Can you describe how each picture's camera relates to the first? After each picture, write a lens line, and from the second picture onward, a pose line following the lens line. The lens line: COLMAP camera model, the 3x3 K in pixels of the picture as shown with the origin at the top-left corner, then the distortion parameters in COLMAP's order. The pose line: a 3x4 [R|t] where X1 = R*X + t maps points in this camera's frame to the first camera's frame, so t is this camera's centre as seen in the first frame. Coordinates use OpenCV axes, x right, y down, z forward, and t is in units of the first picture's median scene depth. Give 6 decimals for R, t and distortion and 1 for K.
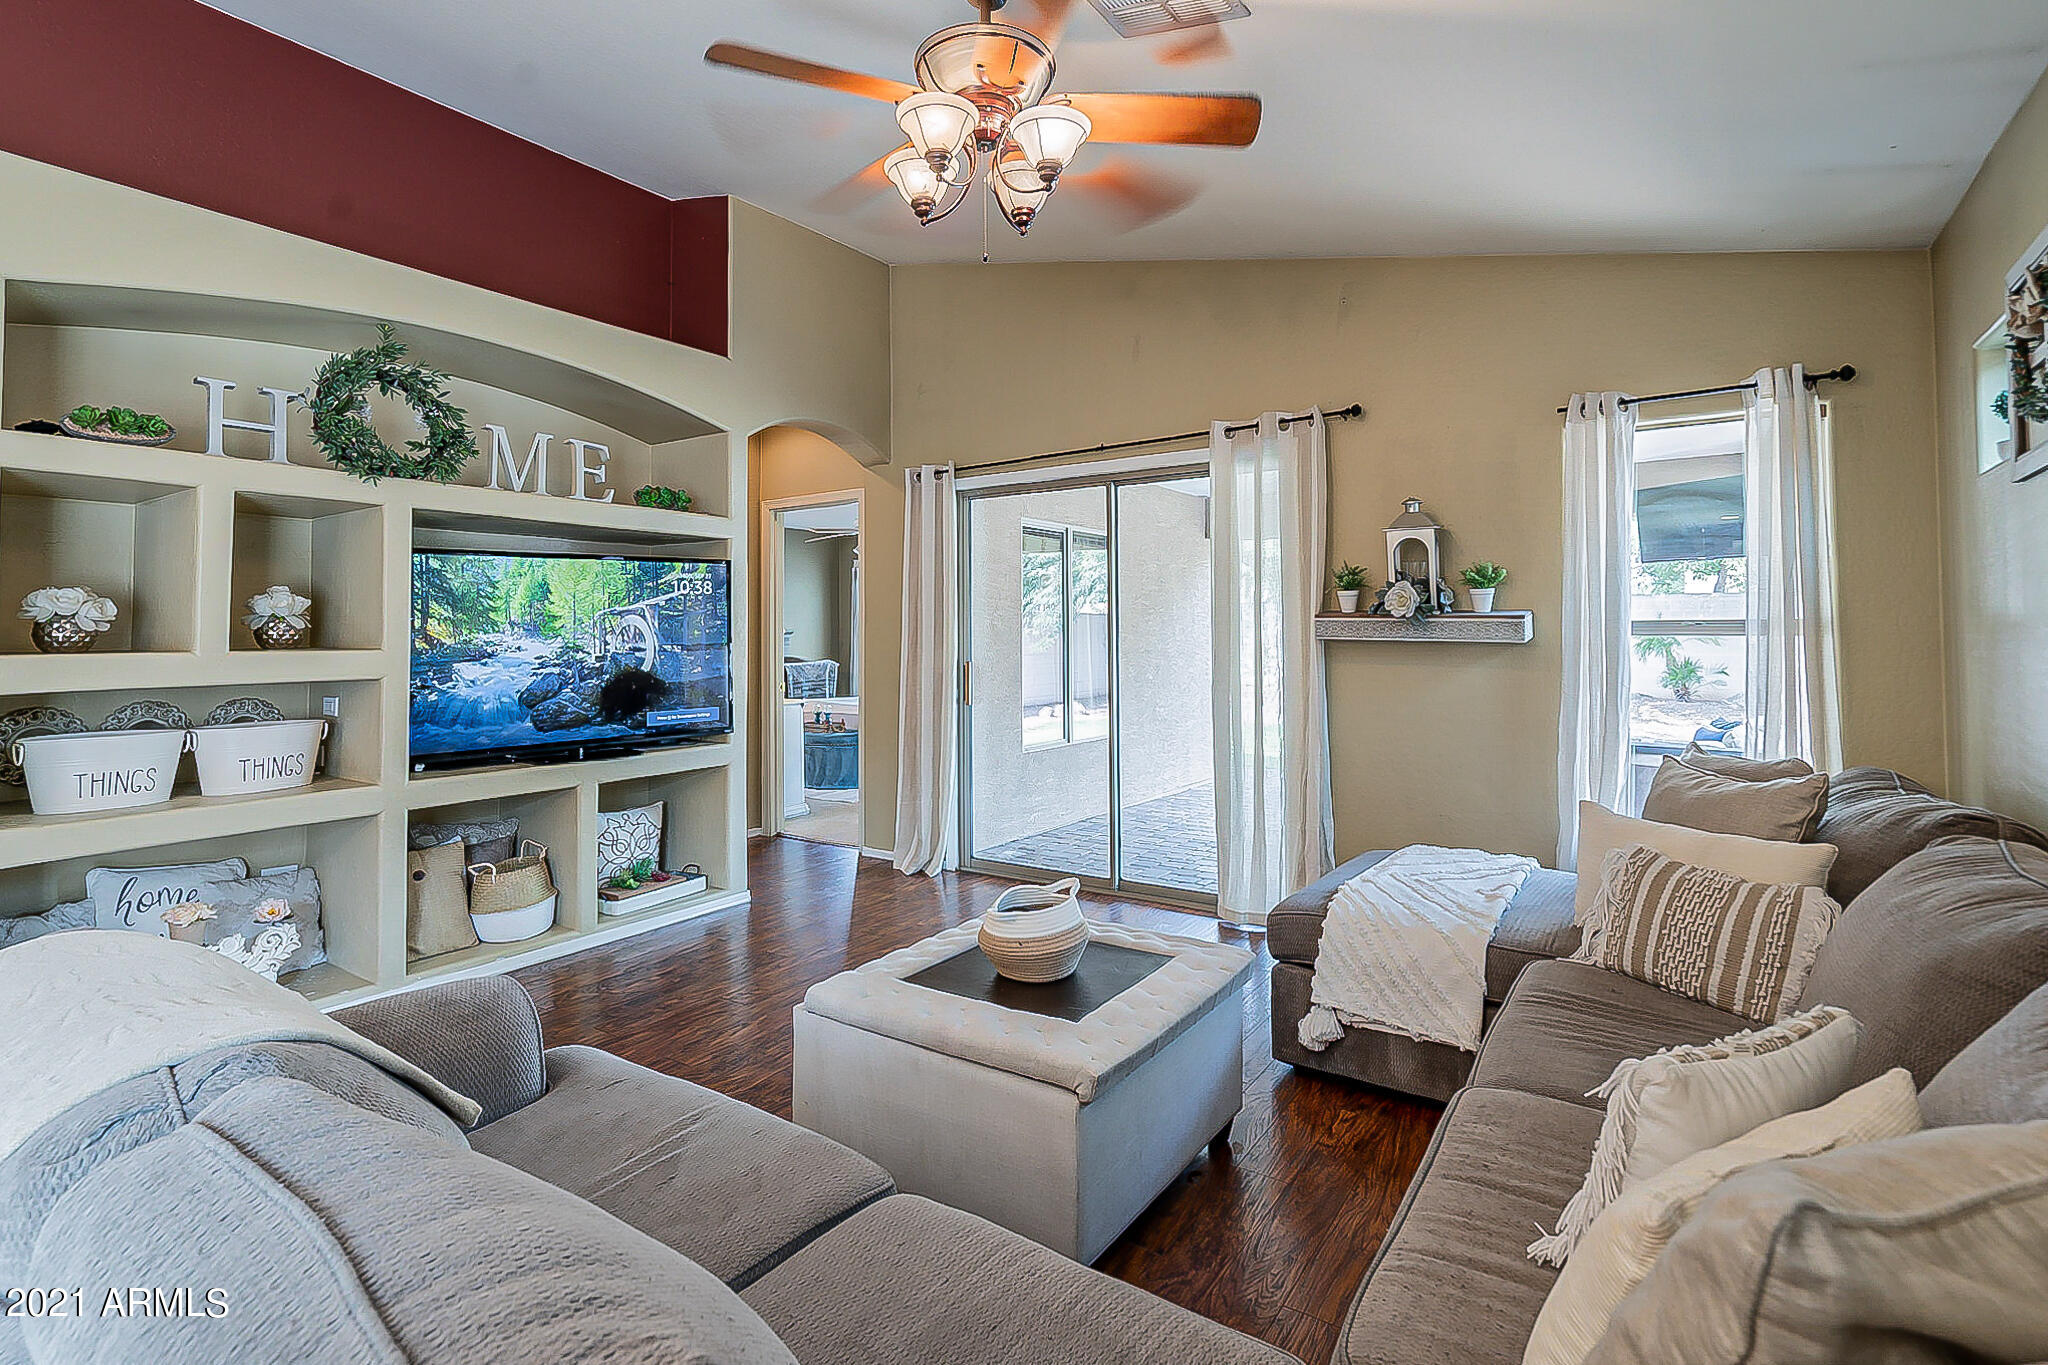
lens RADIAL K [[970.1, 0, 1016.3], [0, 970.1, 597.7], [0, 0, 1]] dist [-0.001340, 0.000183]
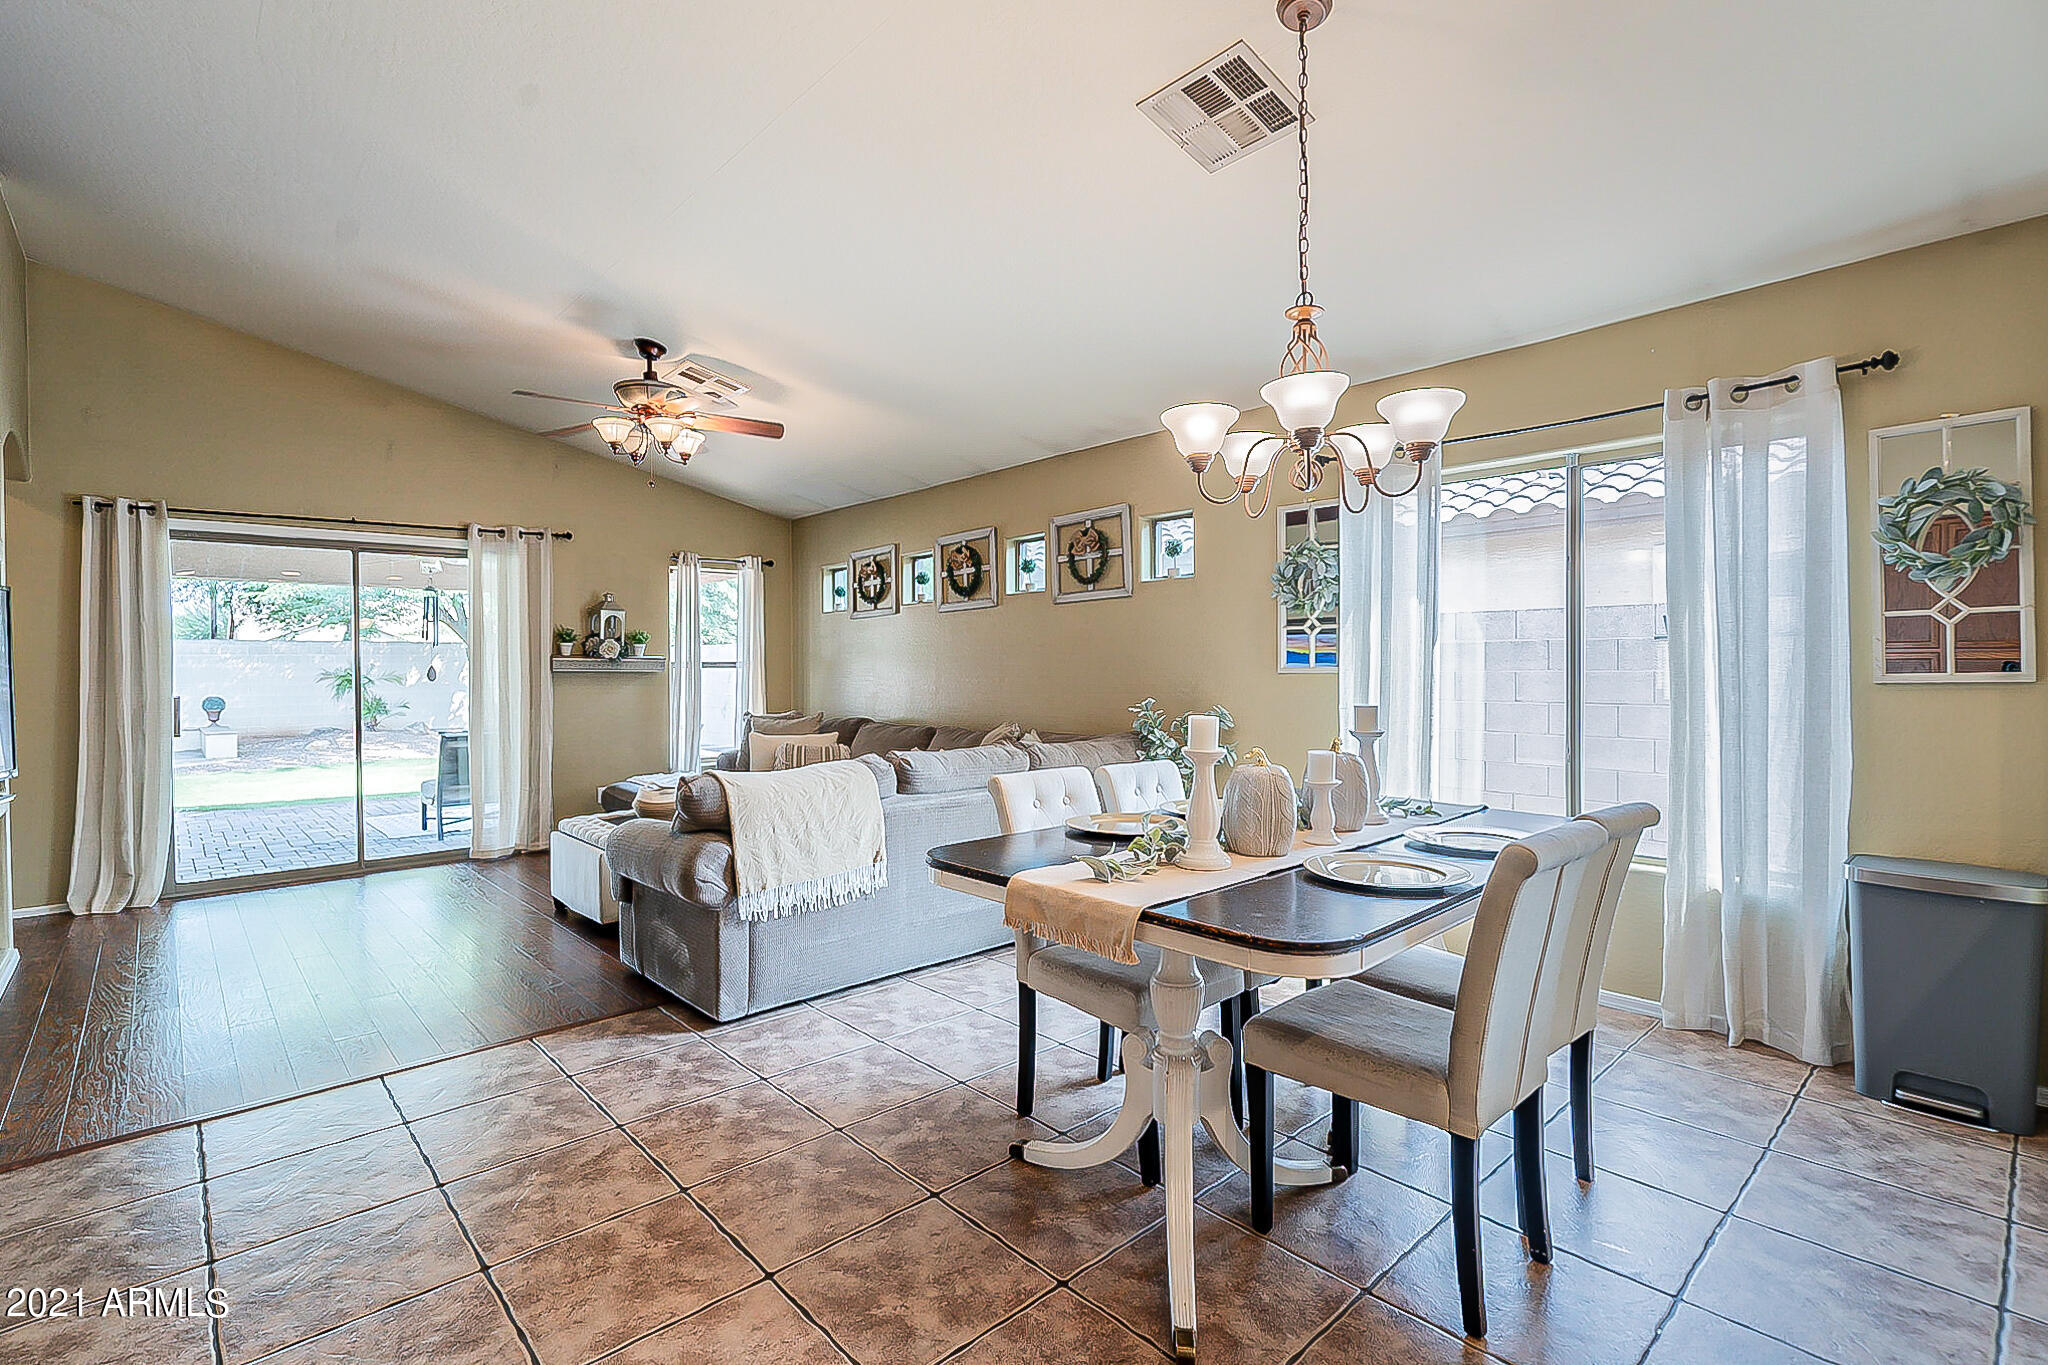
lens RADIAL K [[940.7, 0, 1009.0], [0, 940.7, 673.3], [0, 0, 1]] dist [0.000087, 0.000107]
pose [[0.230876, -0.002608, 0.972980, -1.134118], [-0.027855, 0.999569, 0.009289, 0.010098], [-0.972584, -0.029247, 0.230704, -0.138721]]
